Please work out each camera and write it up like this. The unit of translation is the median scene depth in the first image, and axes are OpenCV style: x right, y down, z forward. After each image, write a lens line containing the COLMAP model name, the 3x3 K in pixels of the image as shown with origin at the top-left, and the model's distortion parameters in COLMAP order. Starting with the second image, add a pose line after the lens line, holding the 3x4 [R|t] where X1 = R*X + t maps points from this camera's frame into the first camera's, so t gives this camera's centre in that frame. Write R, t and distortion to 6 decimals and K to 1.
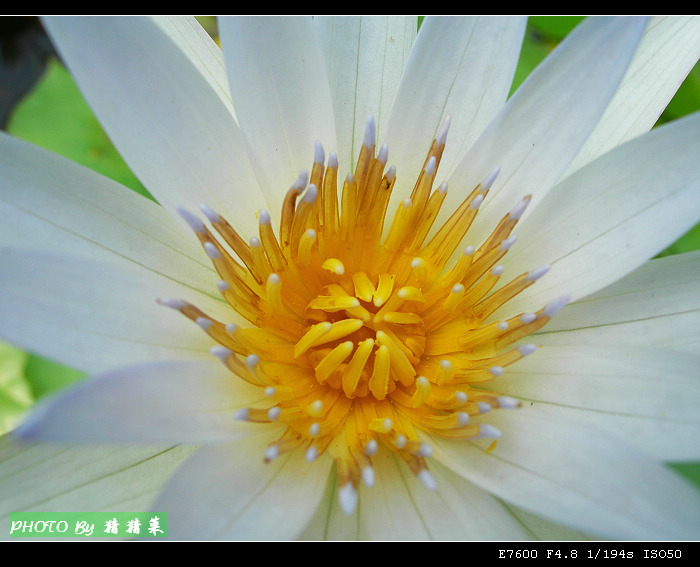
lens RADIAL K [[817.9, 0, 350.0], [0, 817.9, 283.5], [0, 0, 1]] dist [-0.143822, -0.001638]
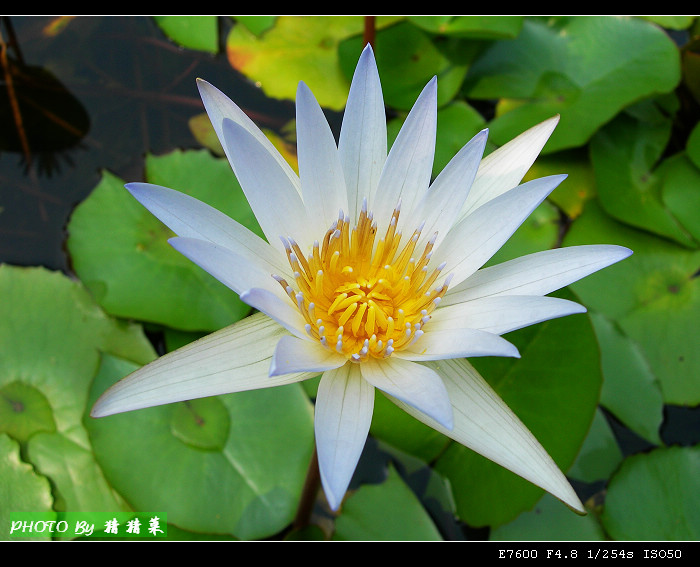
lens RADIAL K [[817.9, 0, 350.0], [0, 817.9, 283.5], [0, 0, 1]] dist [-0.143822, -0.001638]
pose [[0.999989, -0.003623, -0.003143, -0.007426], [0.003141, 0.989923, -0.141574, 0.308652], [0.003624, 0.141562, 0.989923, -1.053225]]
